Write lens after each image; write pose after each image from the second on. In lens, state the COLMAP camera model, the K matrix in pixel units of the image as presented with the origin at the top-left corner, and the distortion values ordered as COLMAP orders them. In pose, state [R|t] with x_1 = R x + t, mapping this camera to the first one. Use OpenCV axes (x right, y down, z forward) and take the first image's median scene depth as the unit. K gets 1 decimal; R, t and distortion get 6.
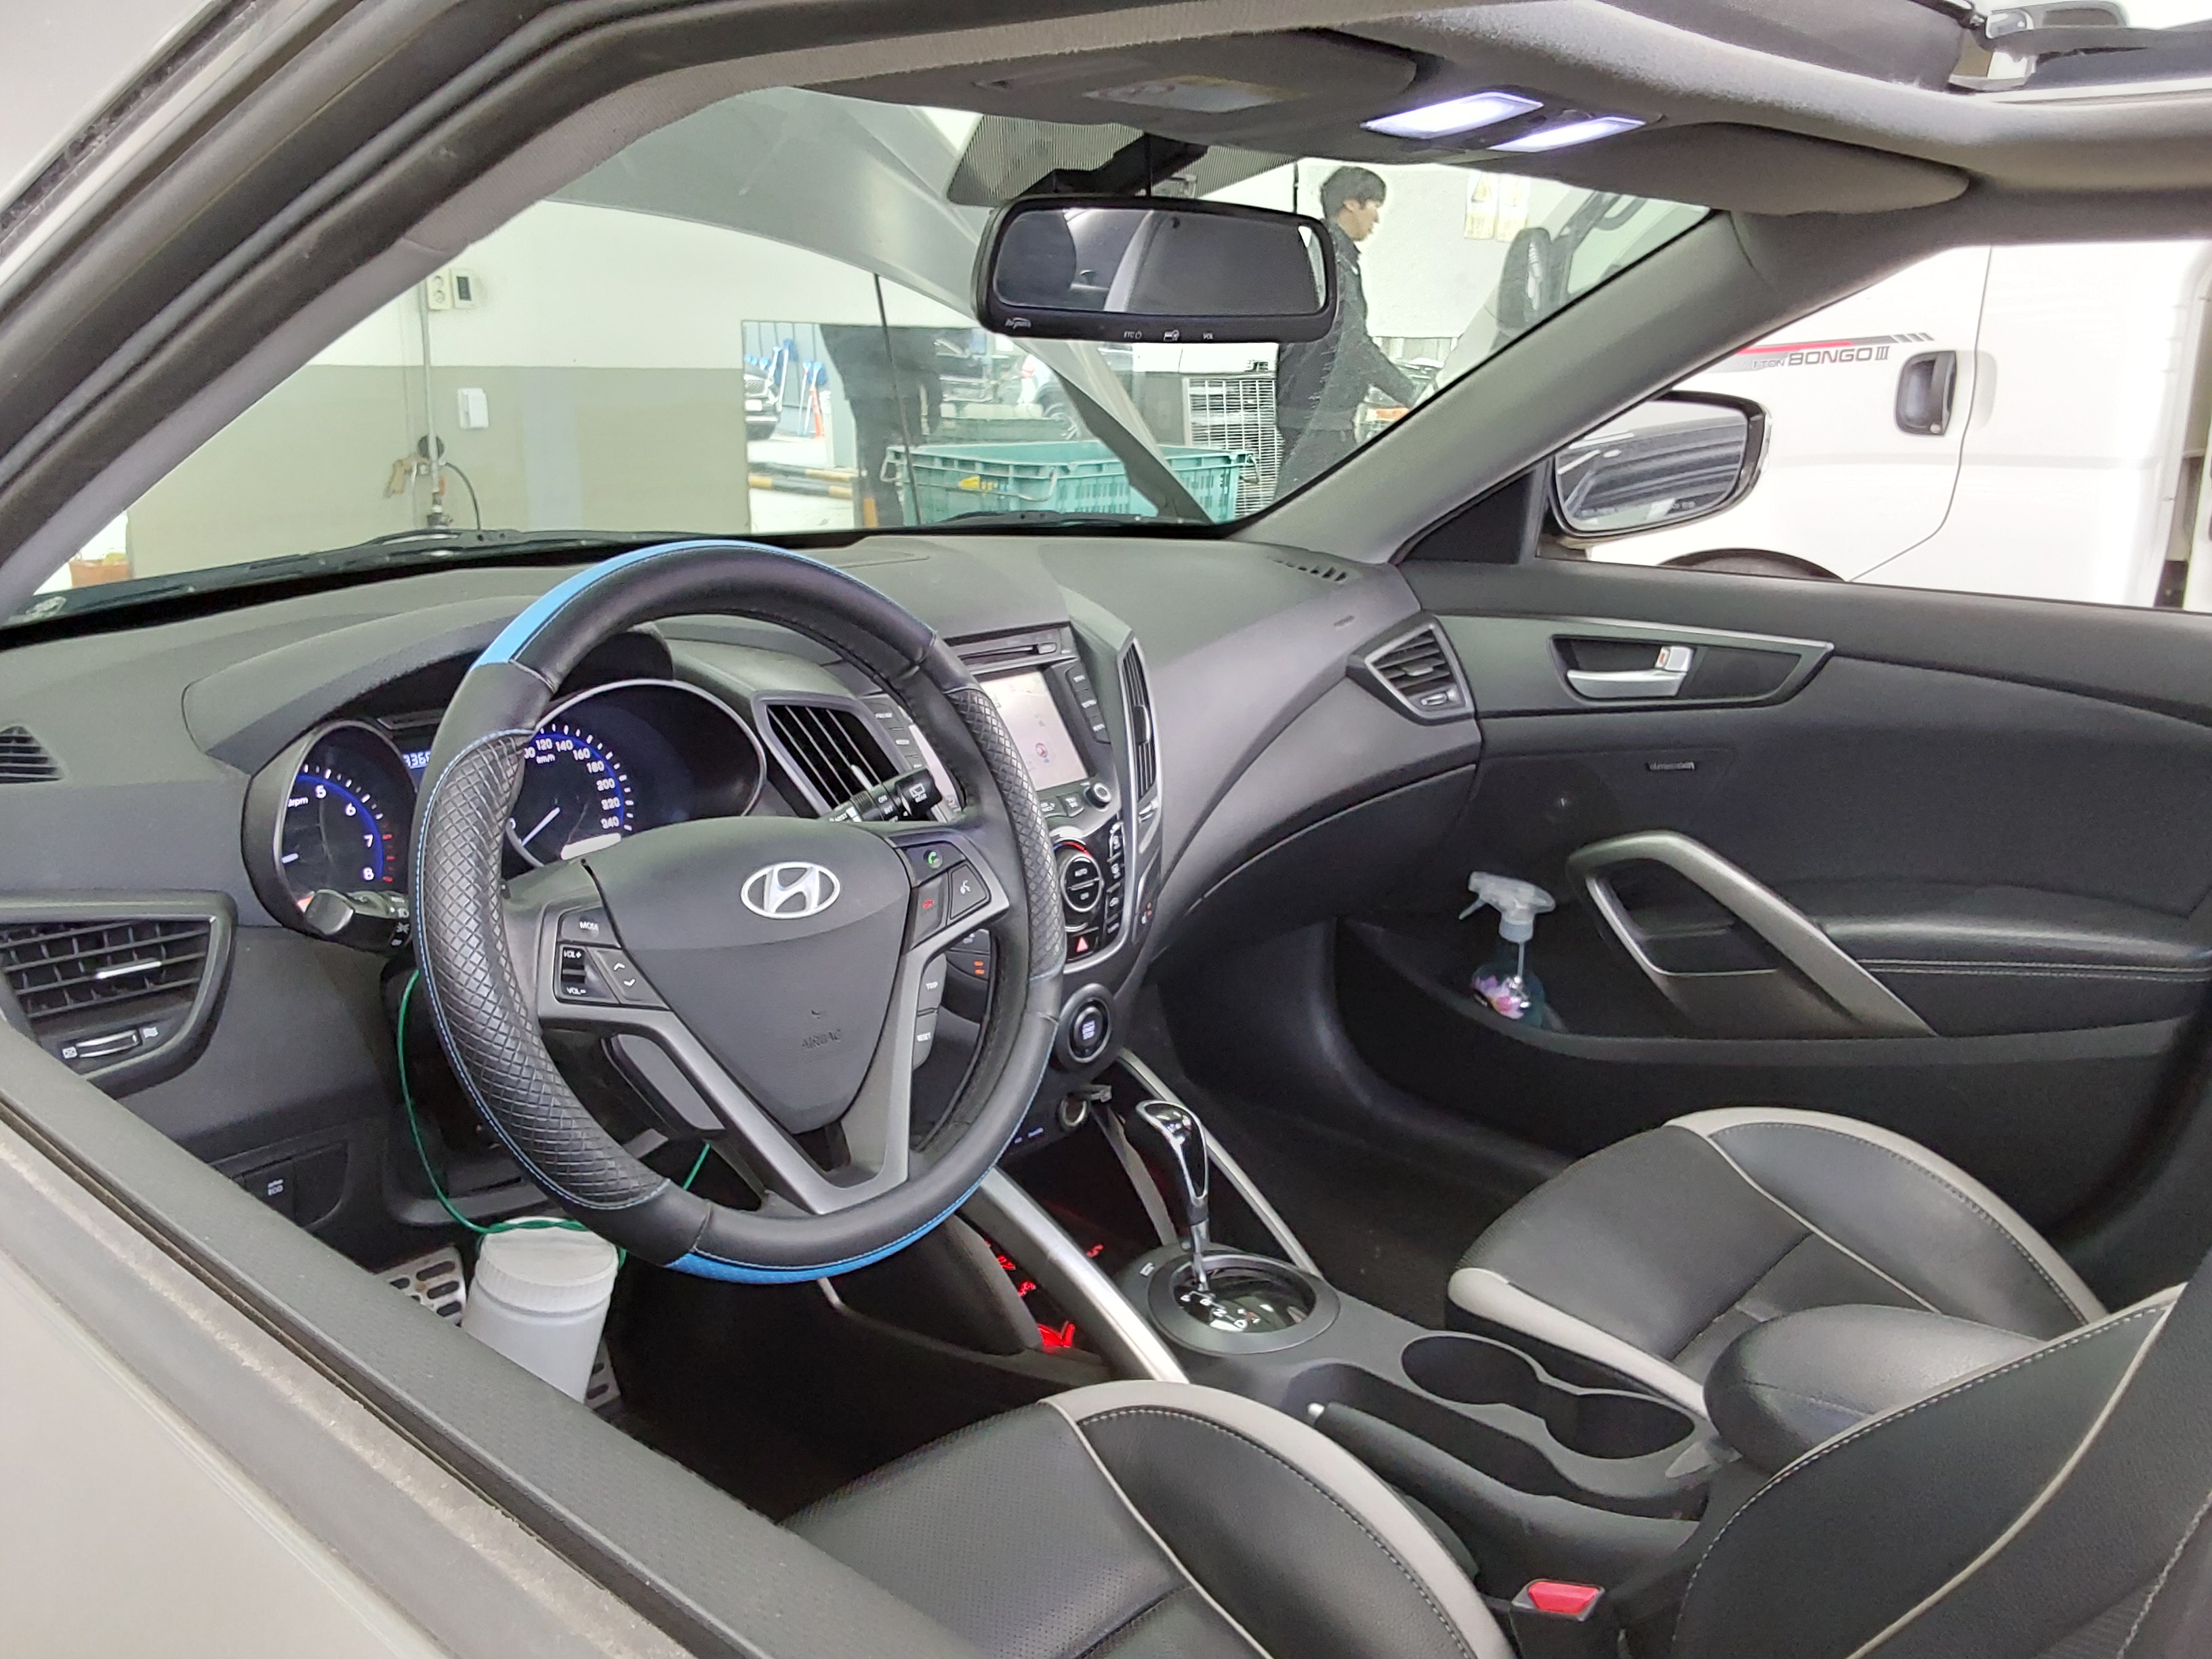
lens RADIAL K [[1798.8, 0, 1049.2], [0, 1798.8, 821.6], [0, 0, 1]] dist [0.060449, -0.002609]
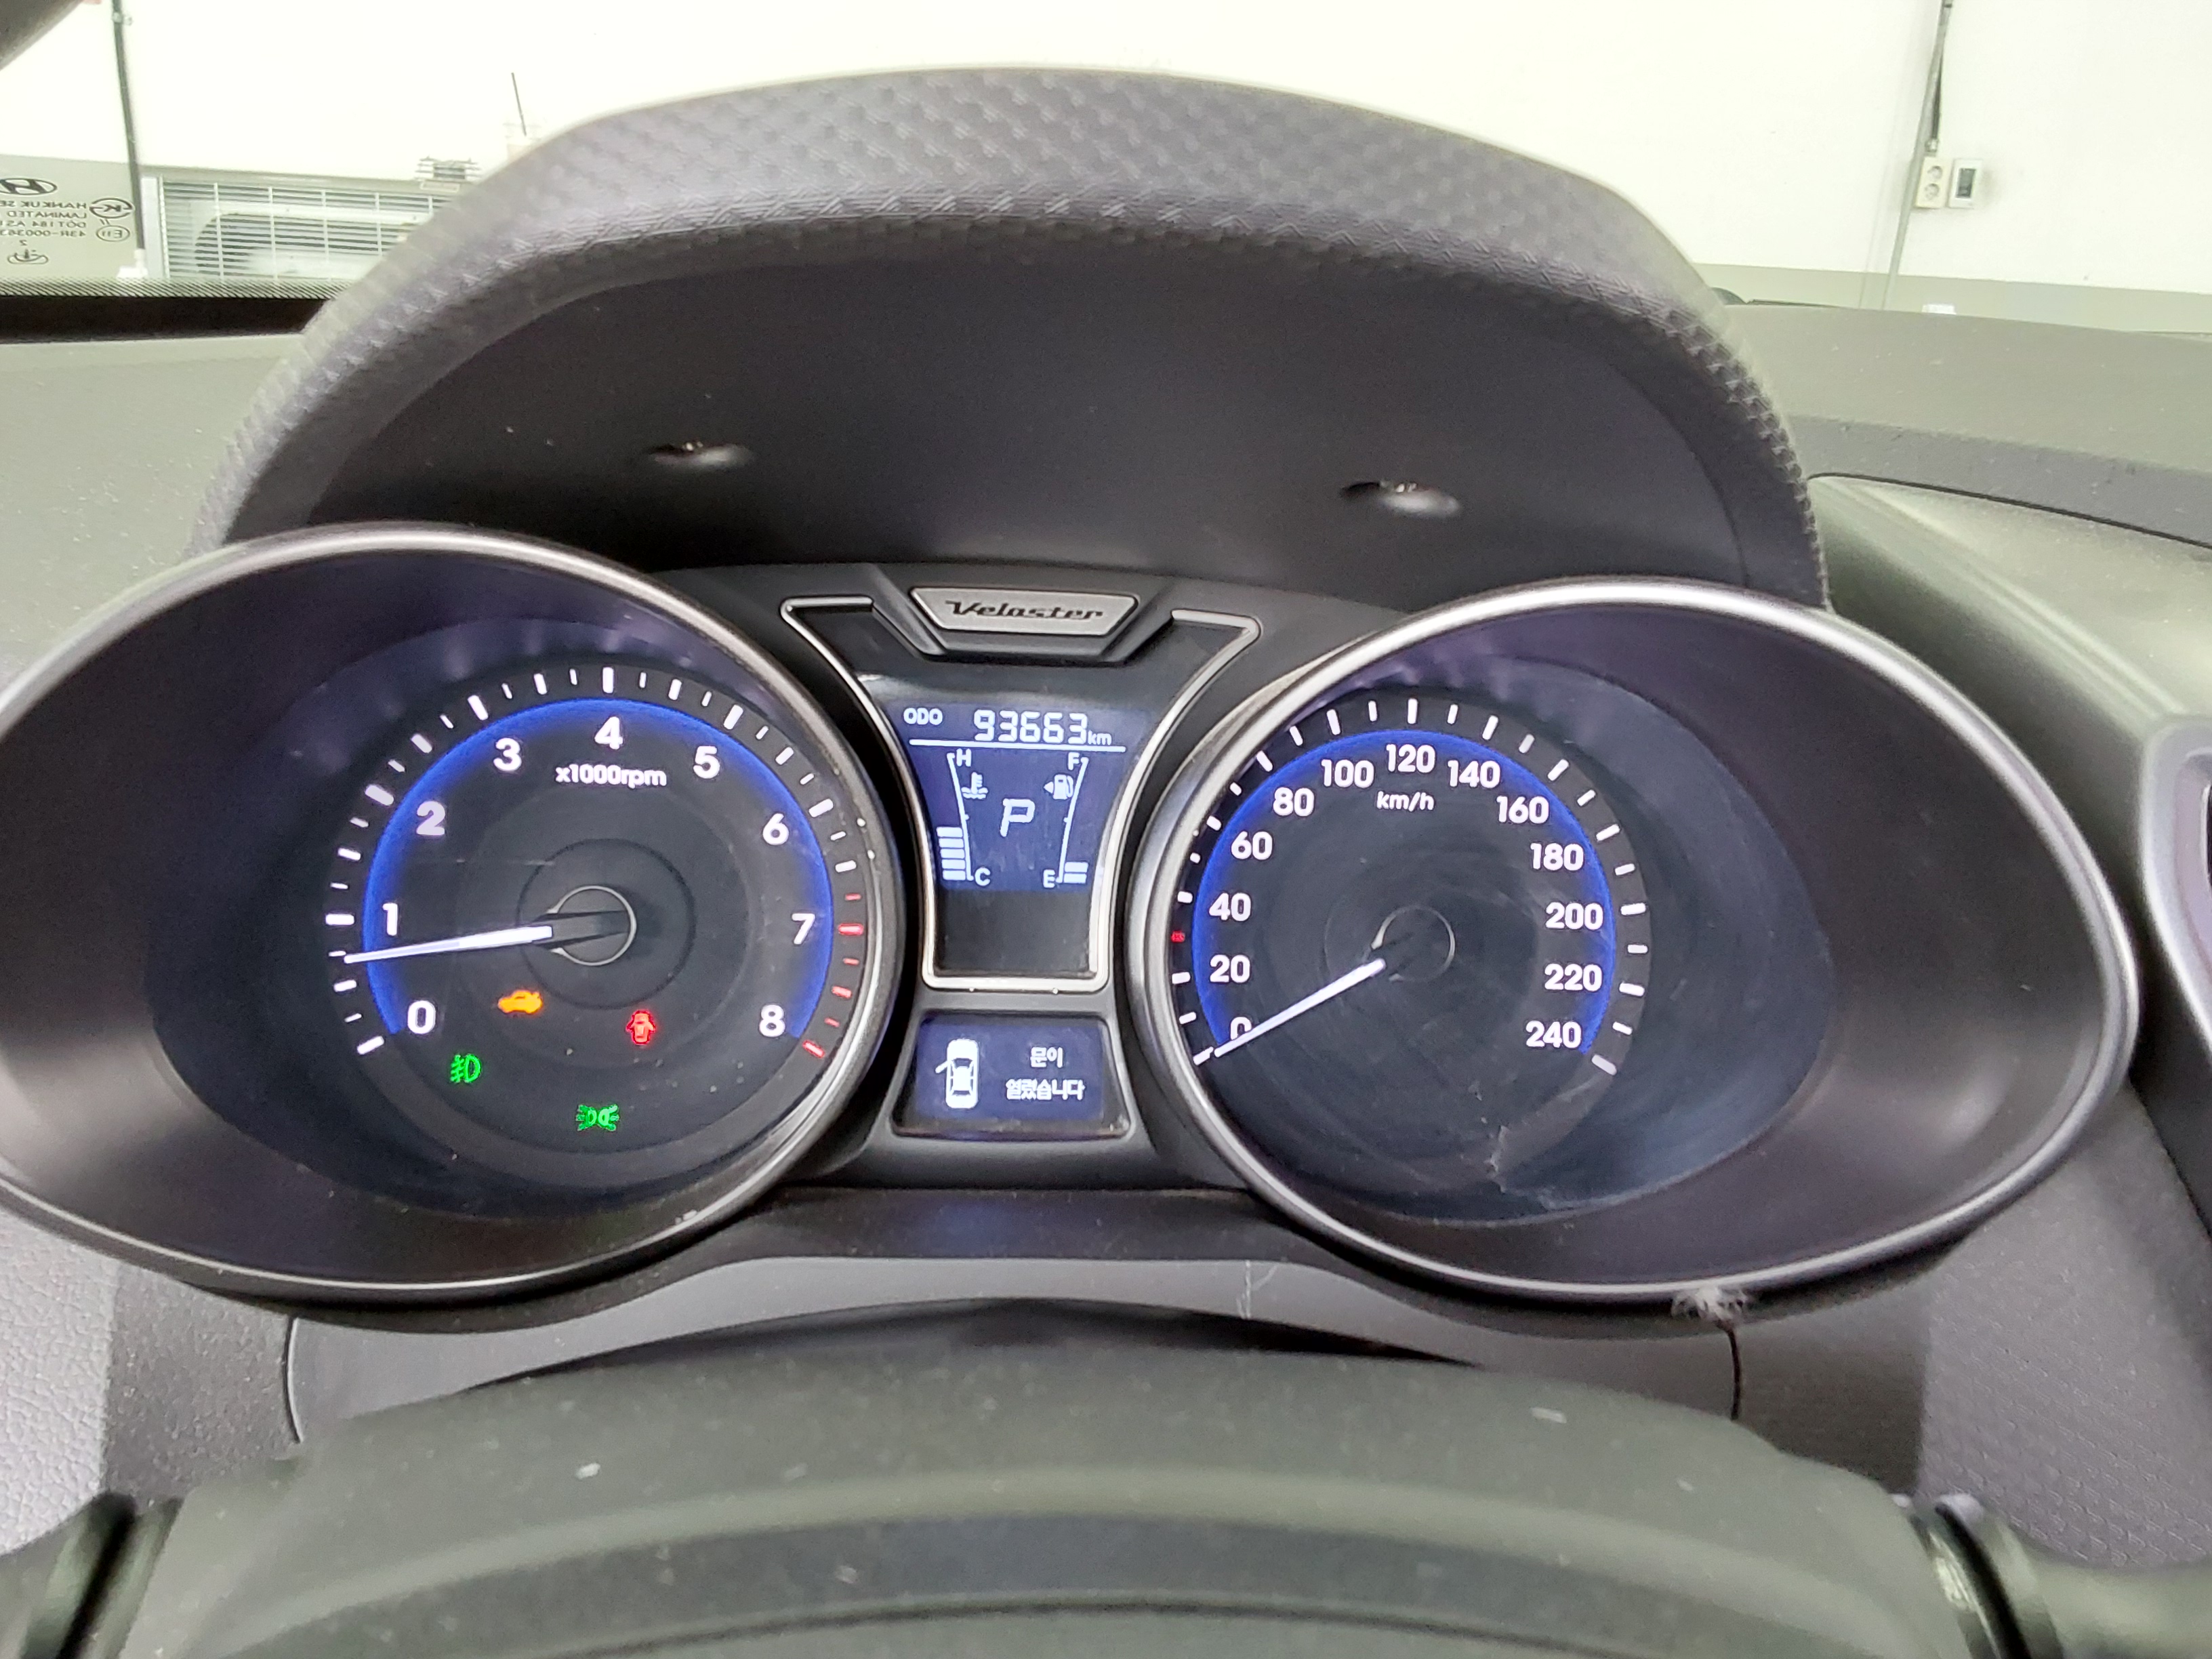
lens RADIAL K [[1800.9, 0, 1106.0], [0, 1800.9, 829.5], [0, 0, 1]] dist [0.168760, -0.264227]
pose [[0.743842, 0.233808, -0.626126, -0.080737], [-0.219772, 0.970285, 0.101233, -0.038335], [0.631189, 0.062303, 0.773122, 0.525445]]
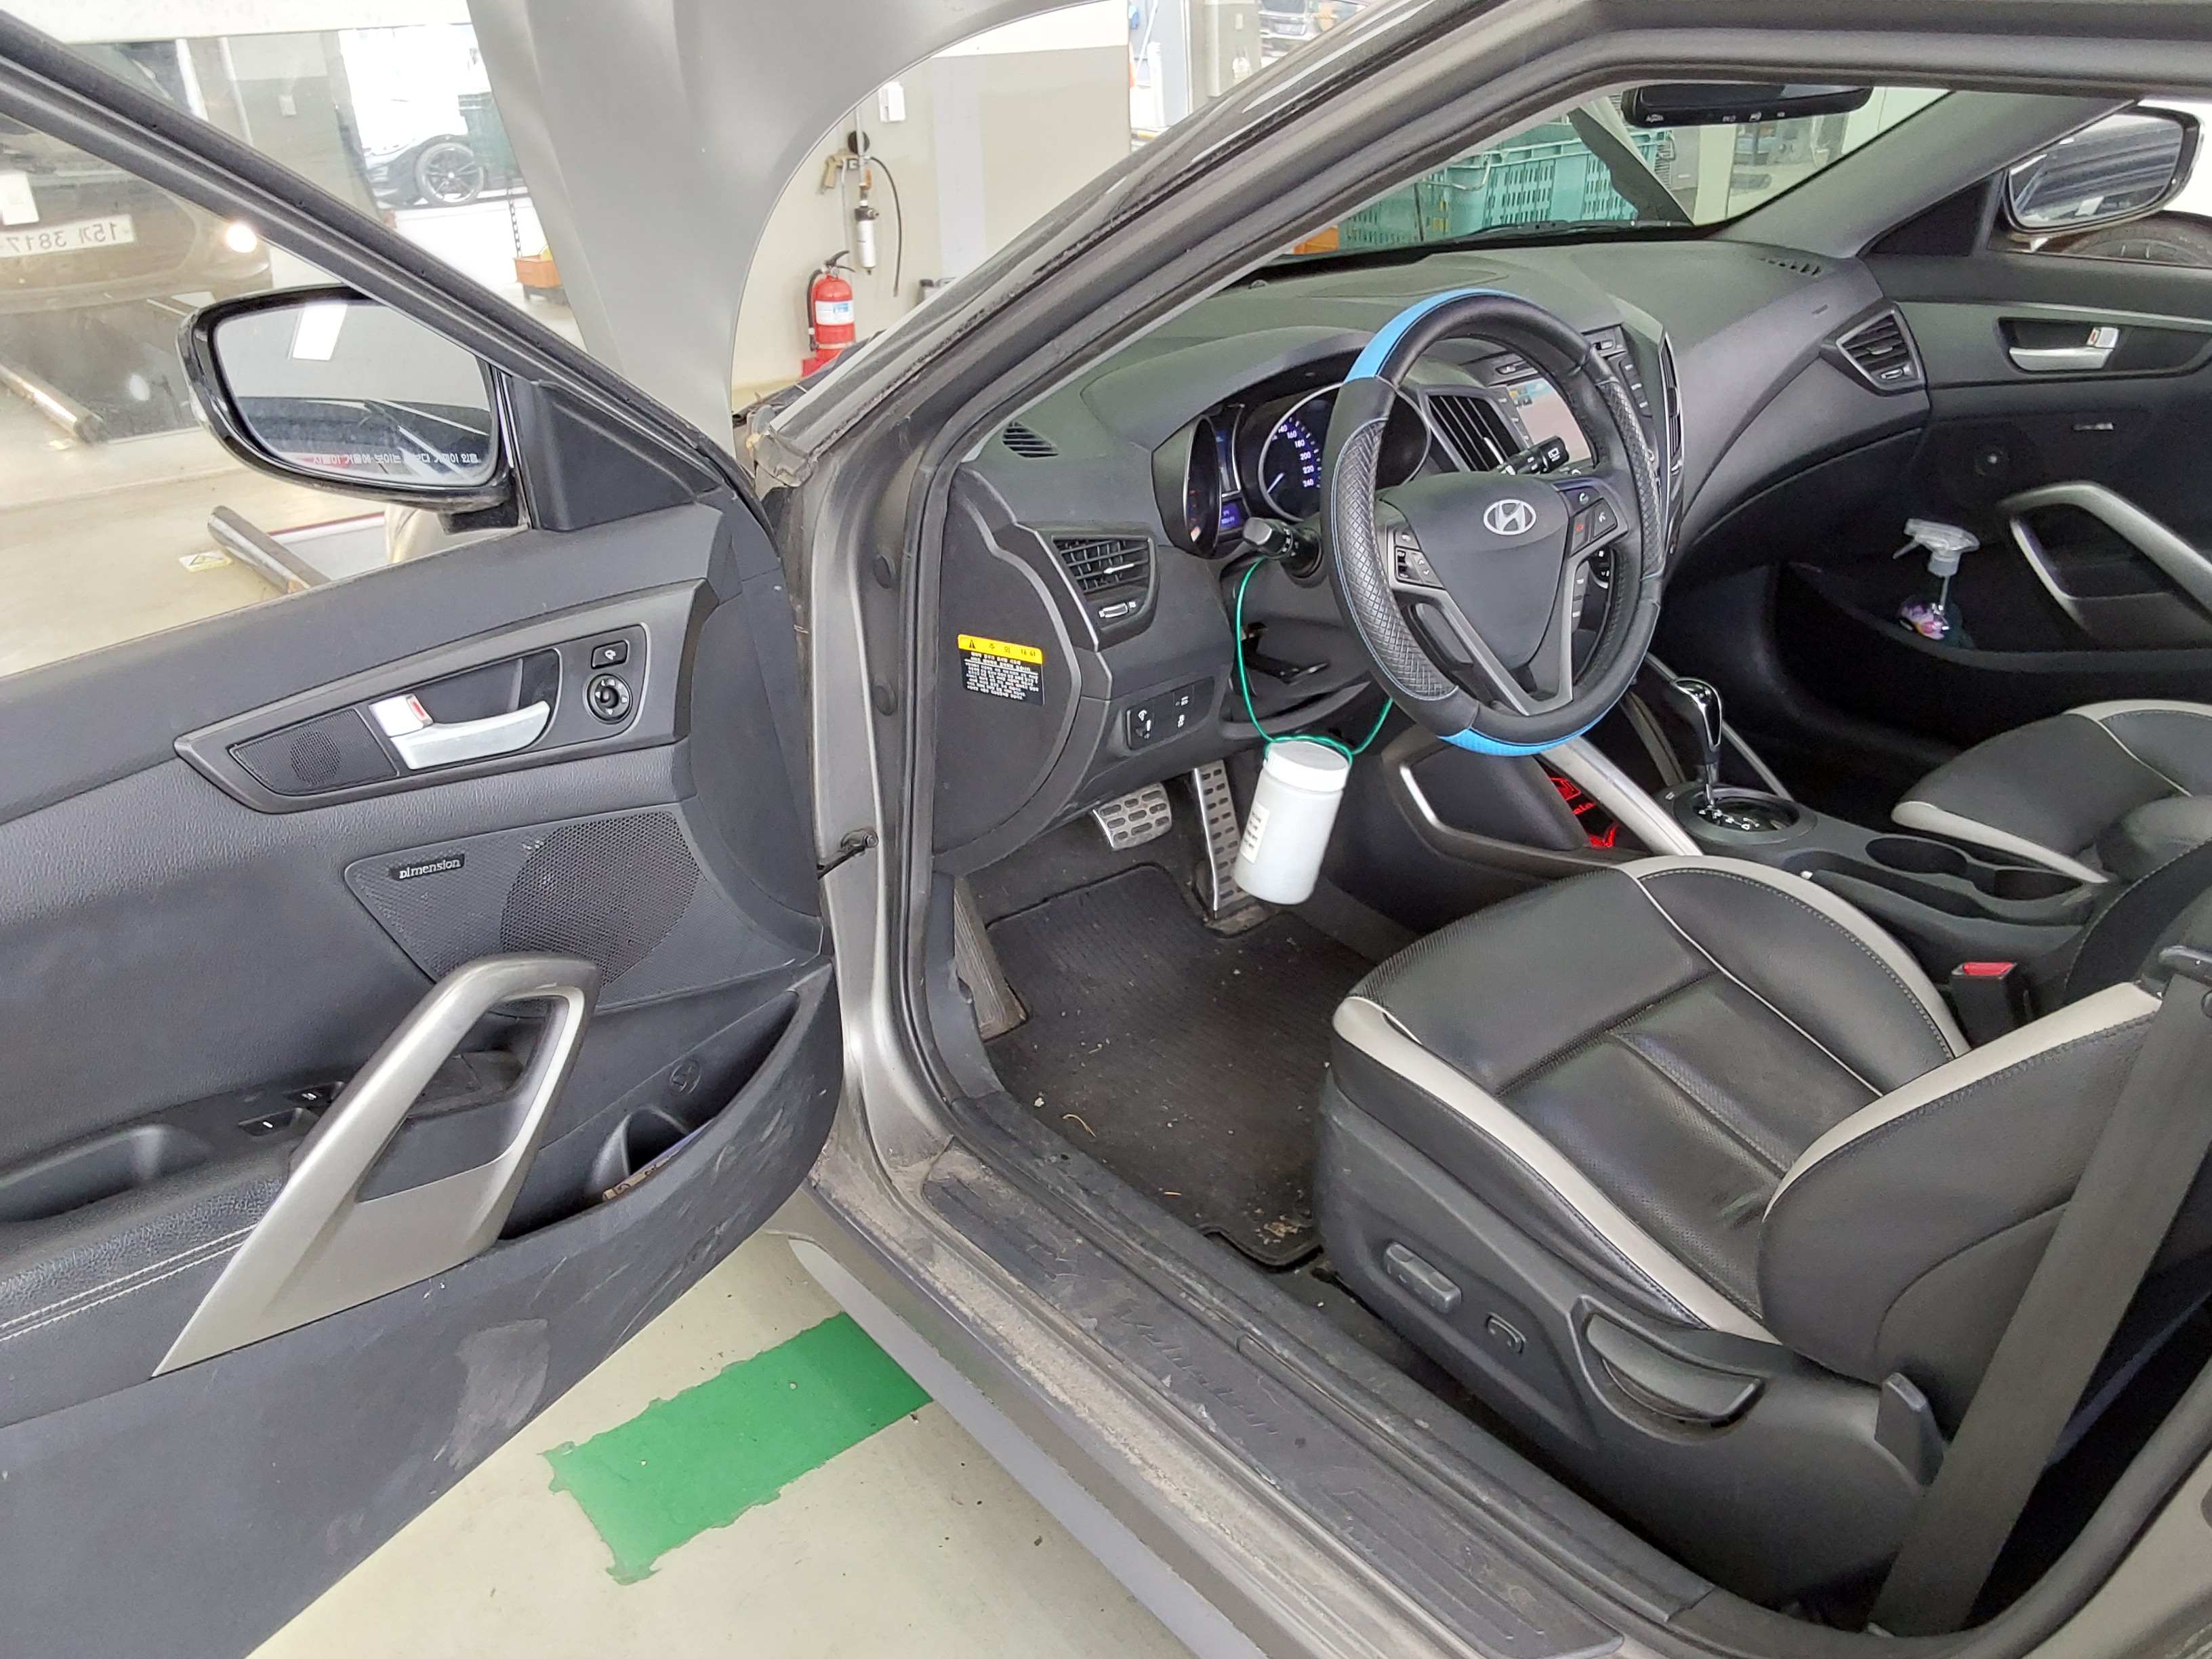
lens RADIAL K [[1800.9, 0, 1106.0], [0, 1800.9, 829.5], [0, 0, 1]] dist [0.168760, -0.264227]
pose [[0.991010, 0.015998, -0.132827, -0.156611], [0.007652, 0.984421, 0.175663, 0.013422], [0.133568, -0.175100, 0.975448, -0.379186]]
